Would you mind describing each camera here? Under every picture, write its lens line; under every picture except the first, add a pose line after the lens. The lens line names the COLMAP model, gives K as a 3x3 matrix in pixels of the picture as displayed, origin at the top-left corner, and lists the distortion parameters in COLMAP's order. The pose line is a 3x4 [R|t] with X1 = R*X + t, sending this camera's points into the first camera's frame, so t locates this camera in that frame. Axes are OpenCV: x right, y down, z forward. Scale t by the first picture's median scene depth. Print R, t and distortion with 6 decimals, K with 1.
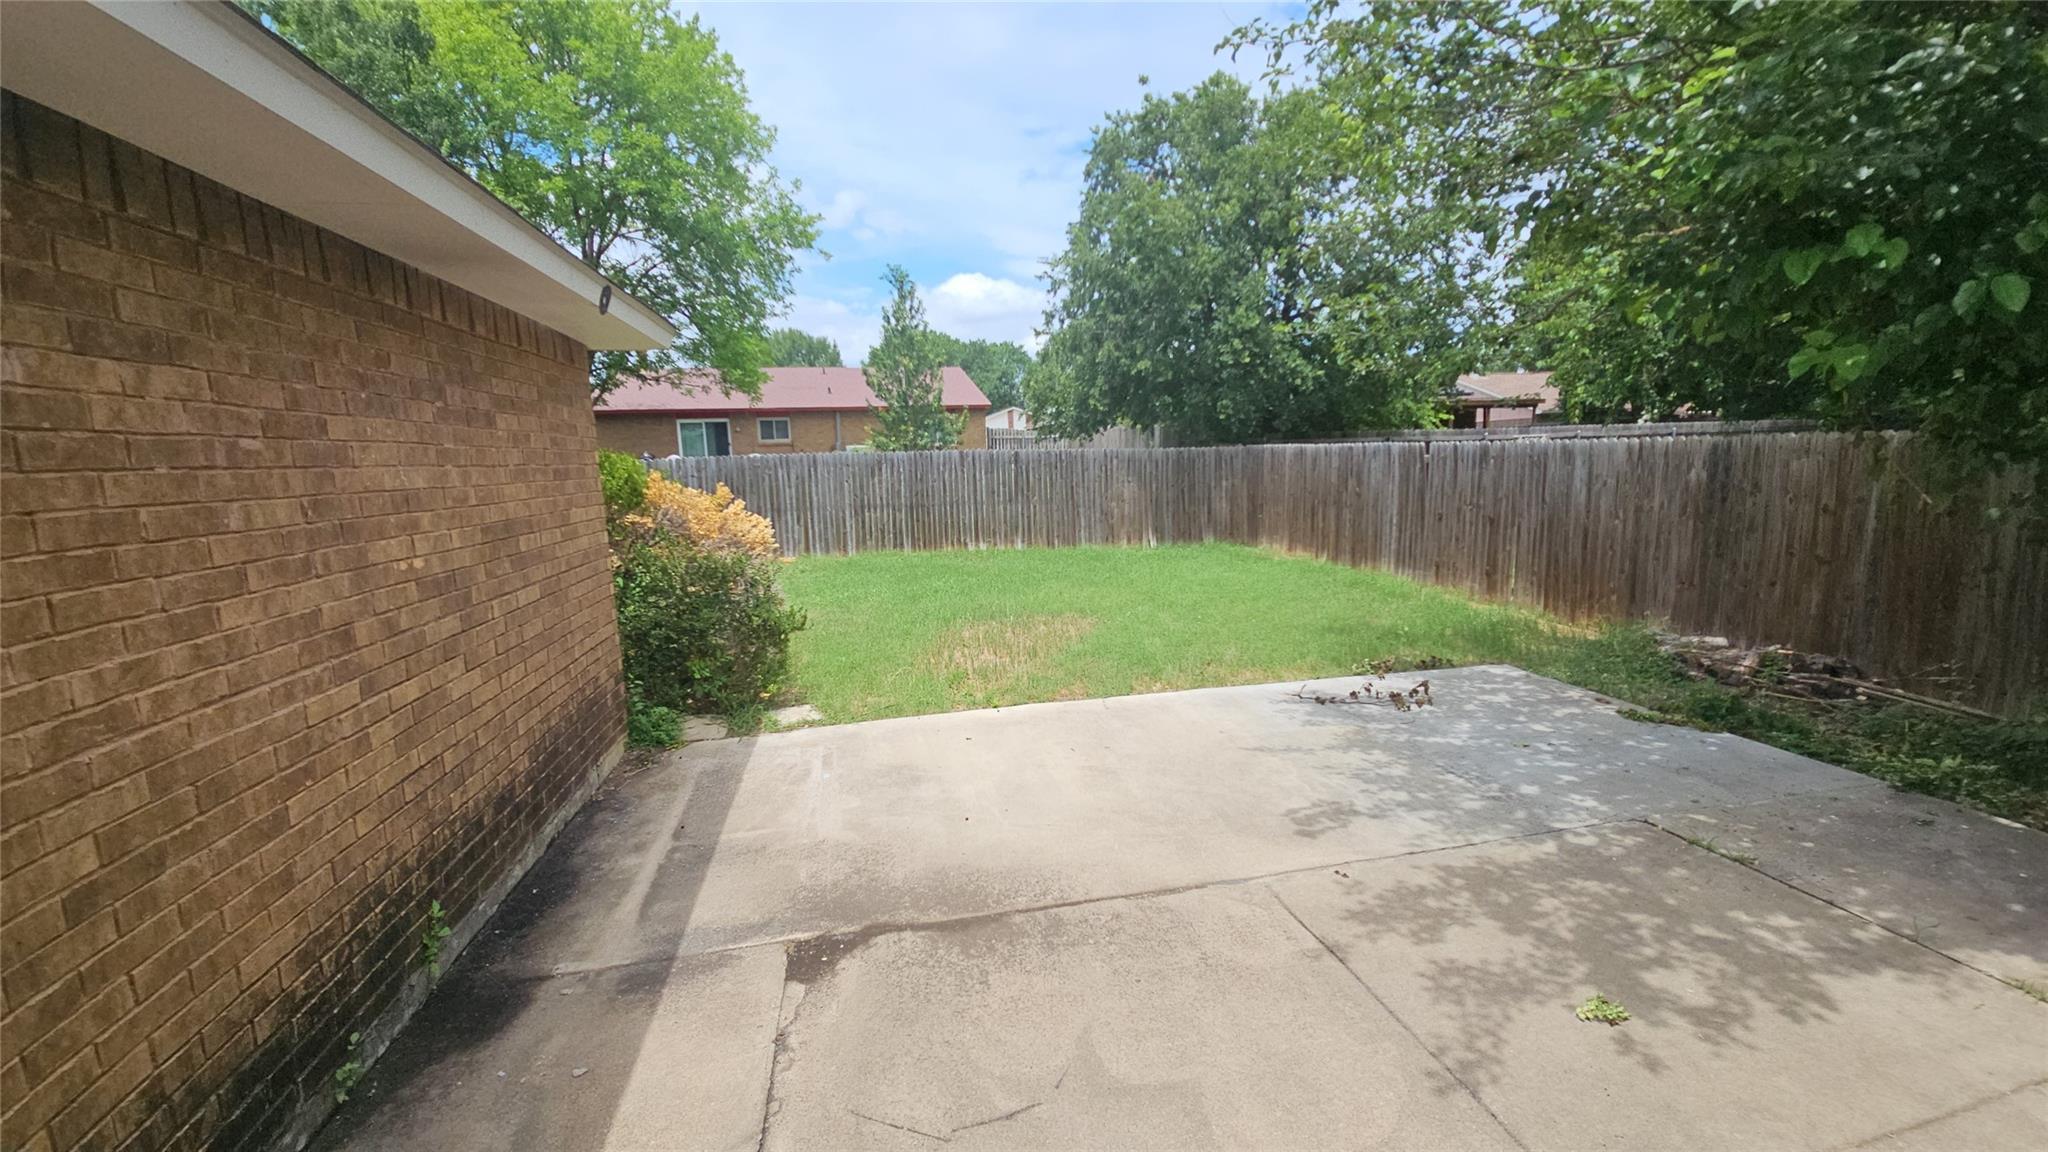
lens RADIAL K [[829.2, 0, 1024.8], [0, 829.2, 577.0], [0, 0, 1]] dist [0.001805, -0.002599]
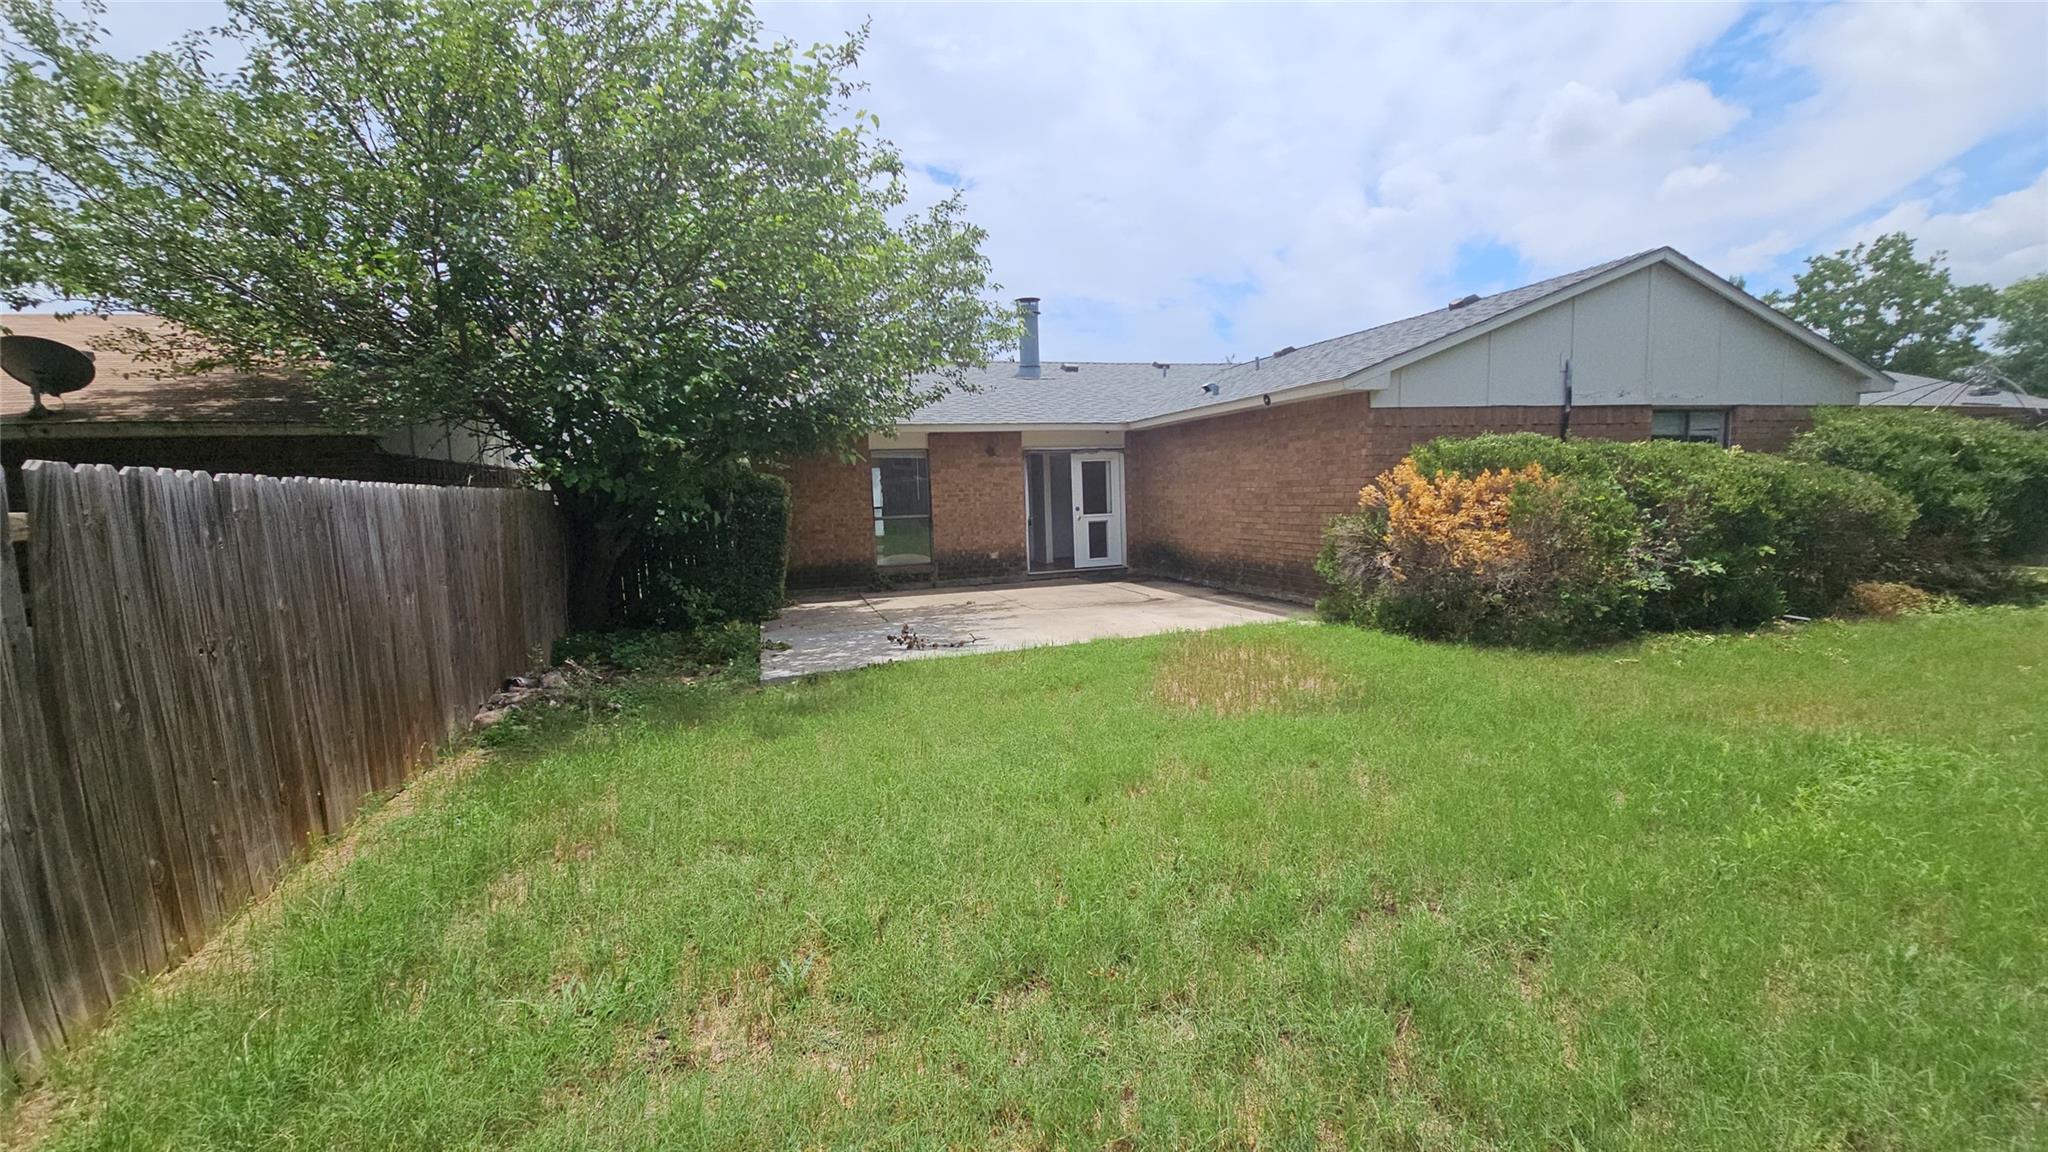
lens RADIAL K [[829.2, 0, 1034.9], [0, 829.2, 581.2], [0, 0, 1]] dist [0.001805, -0.002599]
pose [[-0.990466, 0.072218, -0.117306, 0.718431], [0.040876, 0.967288, 0.250366, -0.583377], [0.131549, 0.243184, -0.961018, 4.481261]]
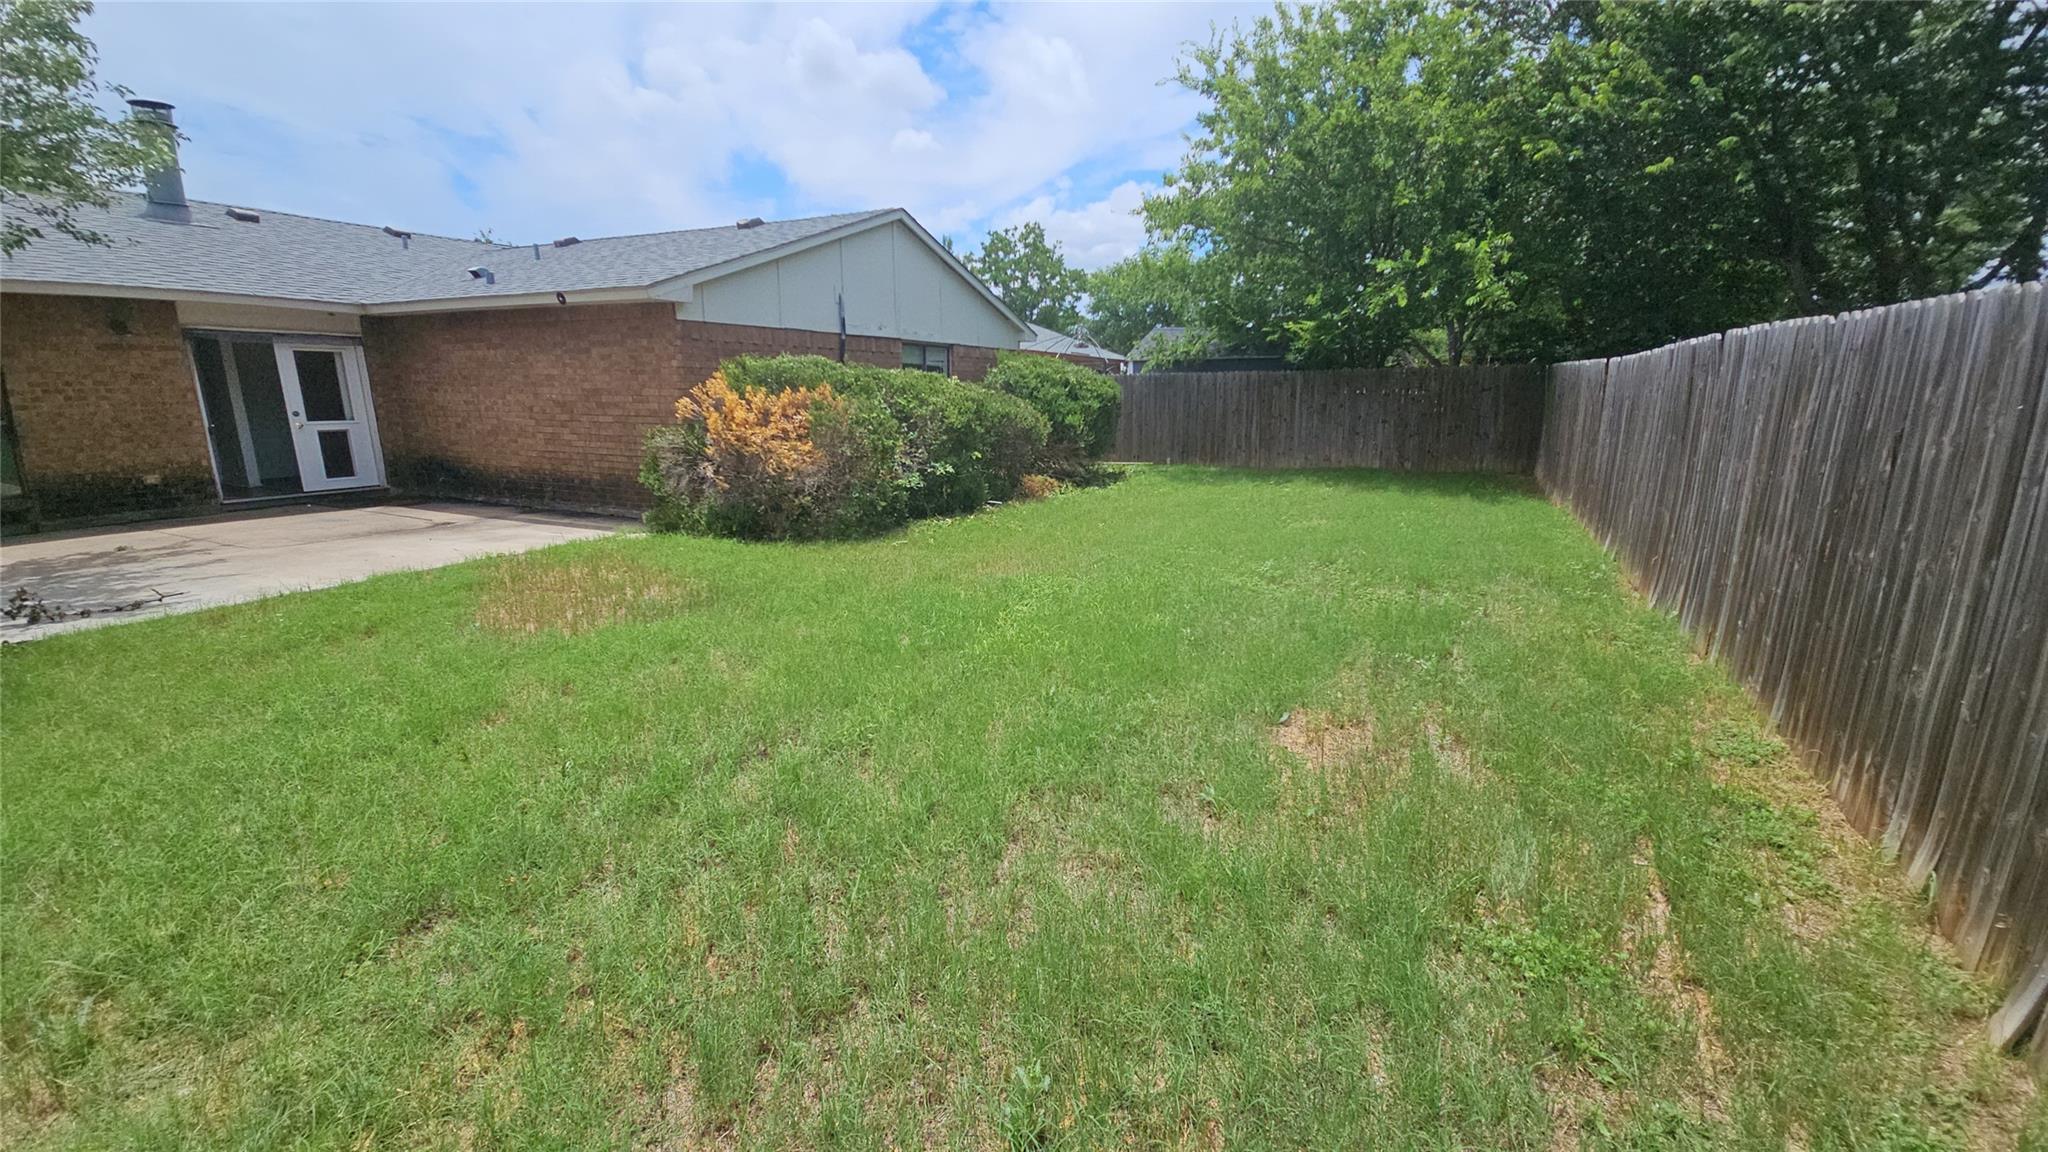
lens RADIAL K [[829.2, 0, 1033.7], [0, 829.2, 586.2], [0, 0, 1]] dist [0.001805, -0.002599]
pose [[-0.610626, 0.204754, -0.764991, 0.853507], [-0.103550, 0.937059, 0.333465, -0.623596], [0.785120, 0.282837, -0.550990, 4.601396]]
